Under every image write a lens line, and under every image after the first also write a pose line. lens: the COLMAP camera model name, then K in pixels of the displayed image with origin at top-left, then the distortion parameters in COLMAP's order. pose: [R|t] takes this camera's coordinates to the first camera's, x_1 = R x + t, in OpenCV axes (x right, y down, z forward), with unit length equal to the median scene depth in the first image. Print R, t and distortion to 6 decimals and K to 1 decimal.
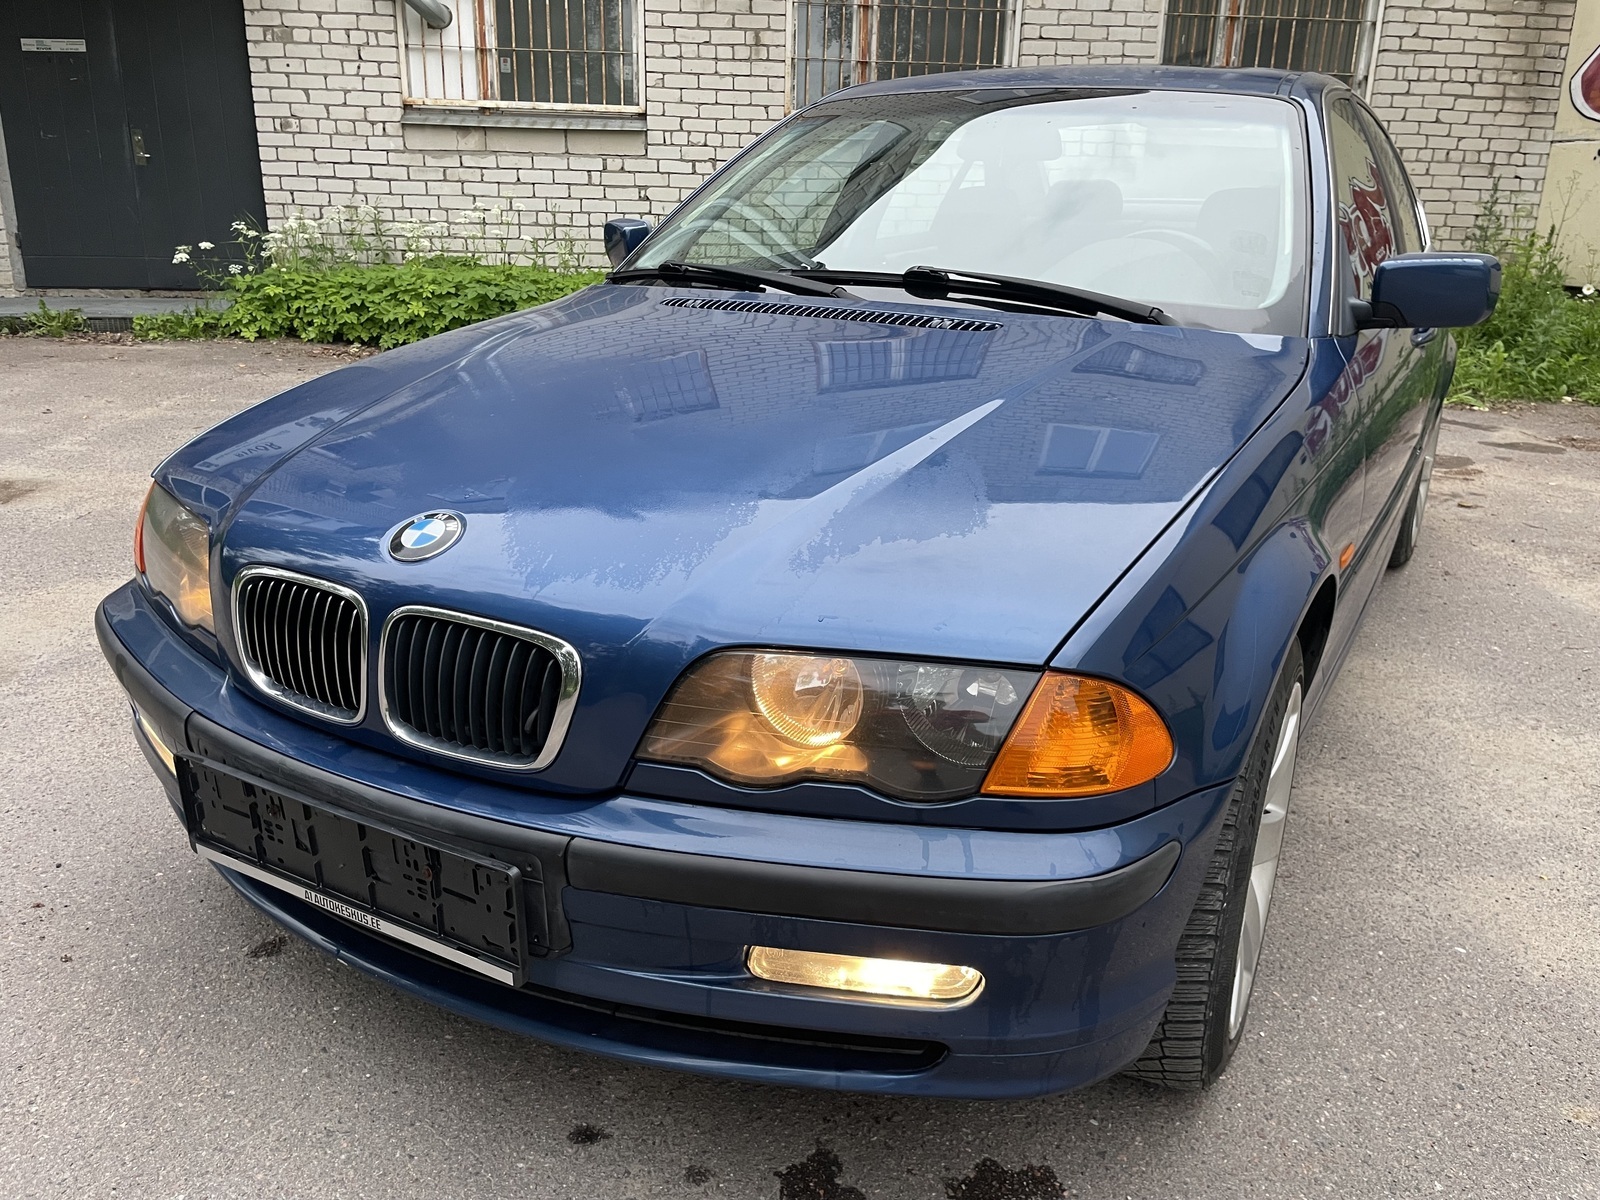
lens RADIAL K [[1219.6, 0, 800.0], [0, 1219.6, 600.0], [0, 0, 1]] dist [0.134280, -0.156900]
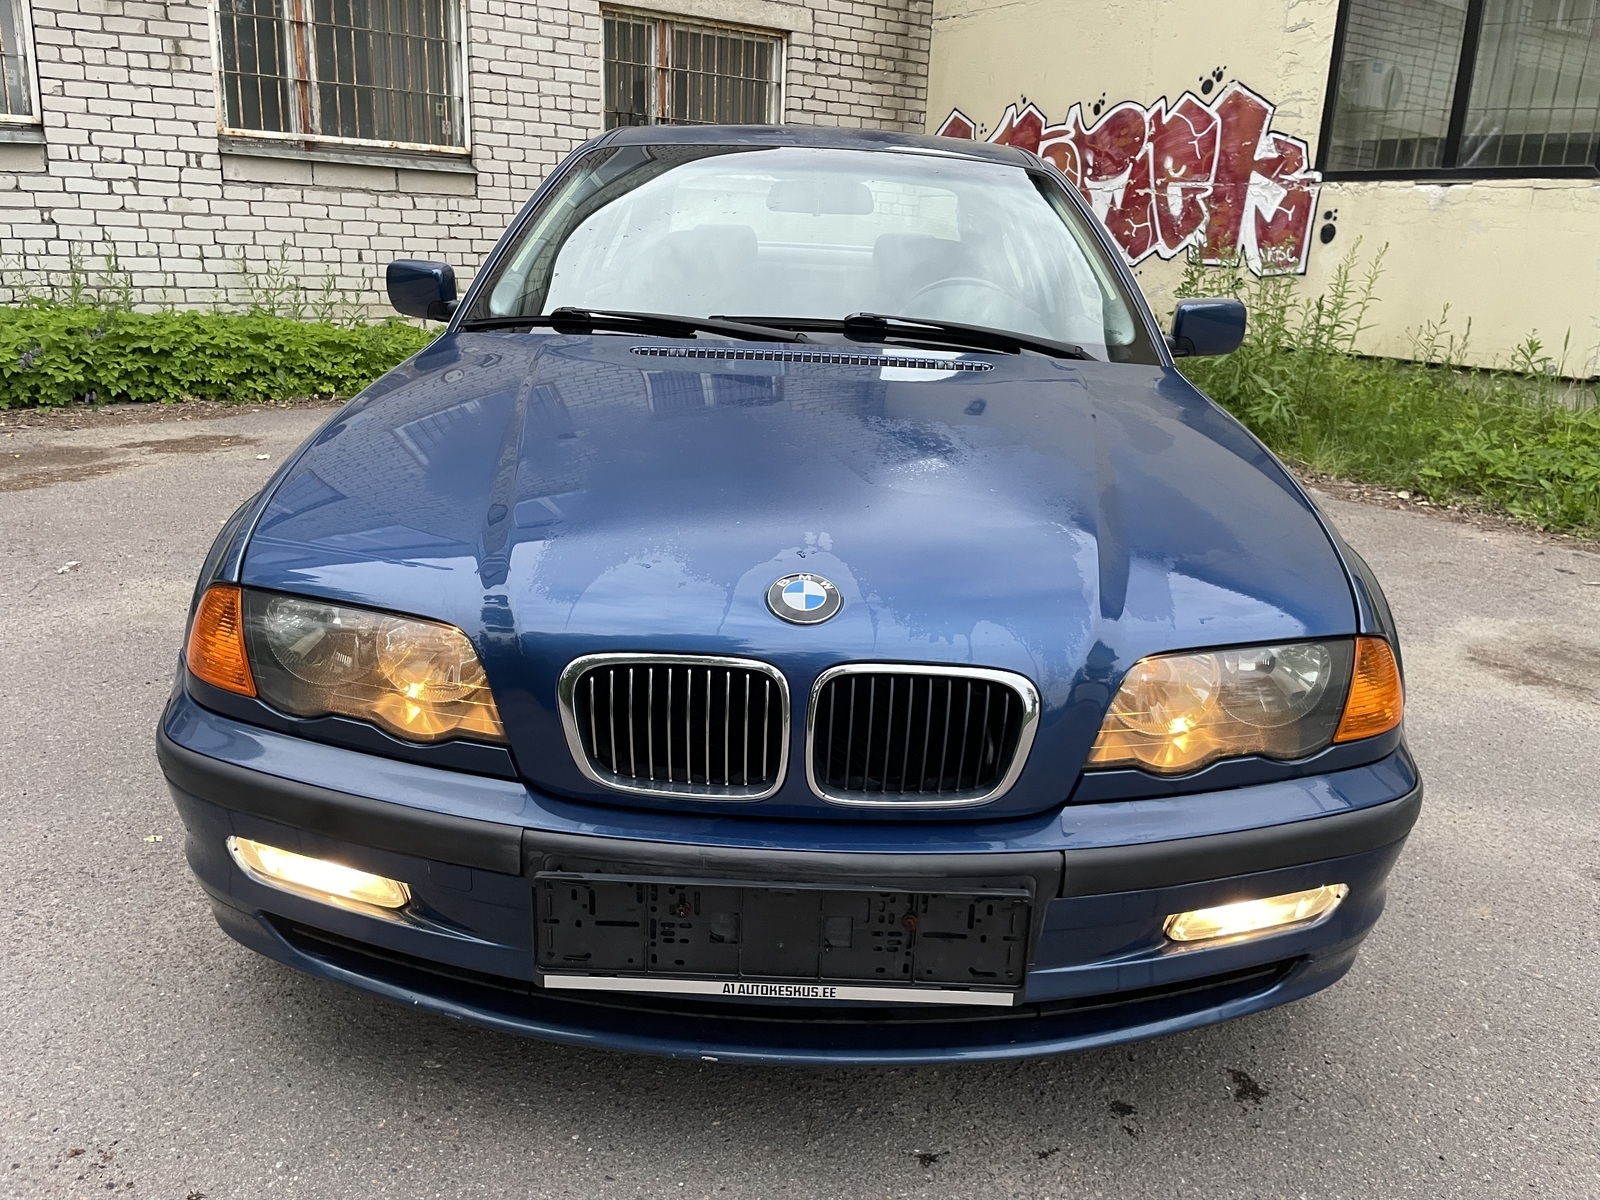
lens RADIAL K [[1252.2, 0, 800.0], [0, 1252.2, 600.0], [0, 0, 1]] dist [0.087742, -0.118709]
pose [[0.873016, -0.124198, 0.471612, -0.123398], [0.136123, 0.990652, 0.008904, -0.009437], [-0.468309, 0.056424, 0.881761, 0.016607]]
